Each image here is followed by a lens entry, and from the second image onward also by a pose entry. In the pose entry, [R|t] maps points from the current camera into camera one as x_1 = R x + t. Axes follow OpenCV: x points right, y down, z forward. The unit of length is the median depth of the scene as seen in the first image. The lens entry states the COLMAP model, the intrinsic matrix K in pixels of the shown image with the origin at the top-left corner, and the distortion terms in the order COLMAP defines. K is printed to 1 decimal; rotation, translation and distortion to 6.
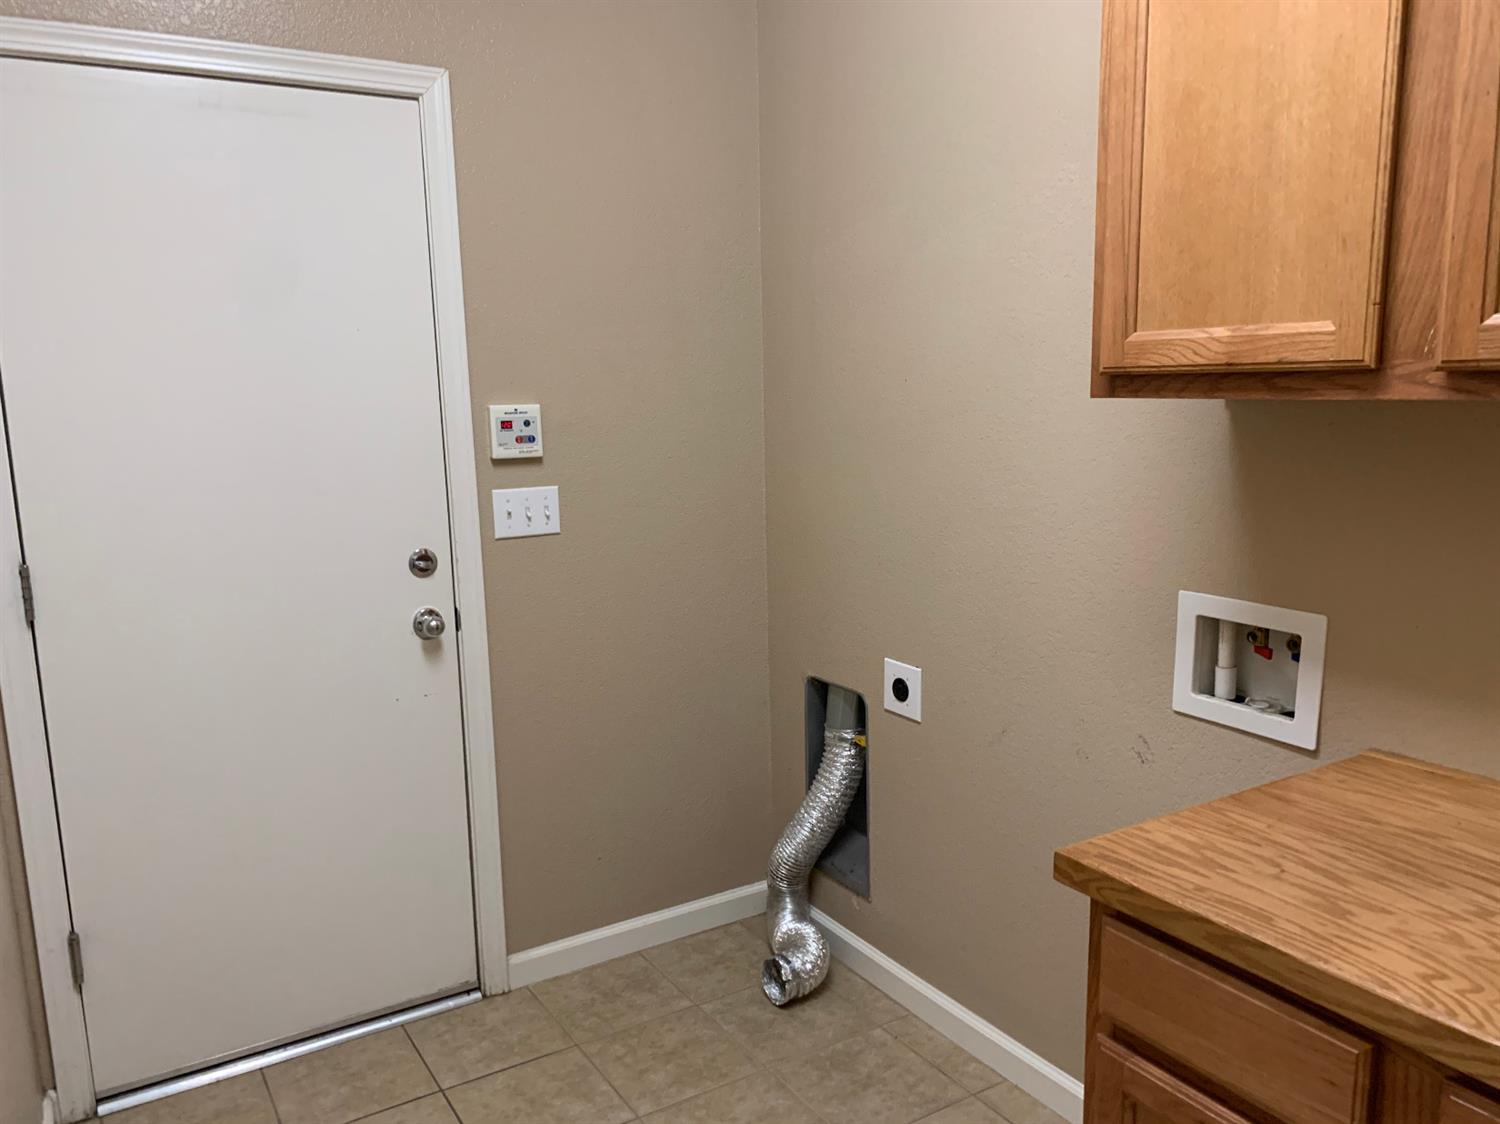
lens RADIAL K [[1135.3, 0, 742.3], [0, 1135.3, 573.6], [0, 0, 1]] dist [0.016881, -0.018245]
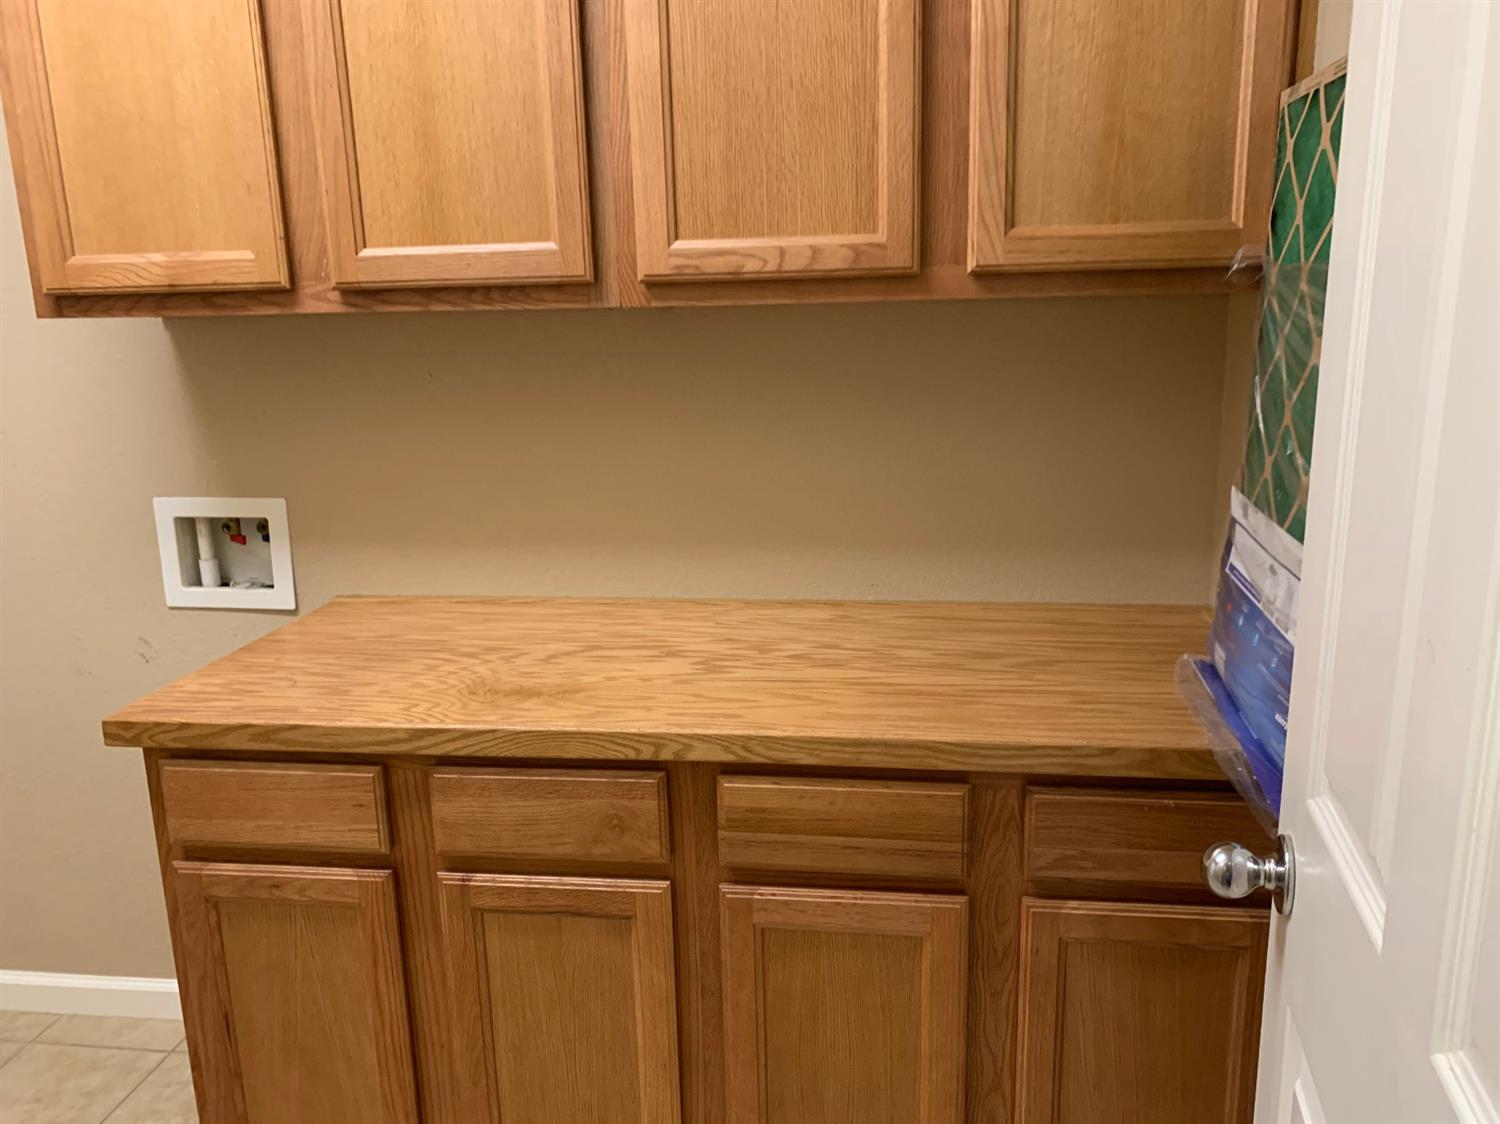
lens RADIAL K [[1135.3, 0, 756.5], [0, 1135.3, 567.7], [0, 0, 1]] dist [0.016881, -0.018245]
pose [[0.618738, -0.170373, 0.766900, -0.163904], [0.143001, 0.984317, 0.103300, 0.074269], [-0.772472, 0.045752, 0.633398, -0.217881]]
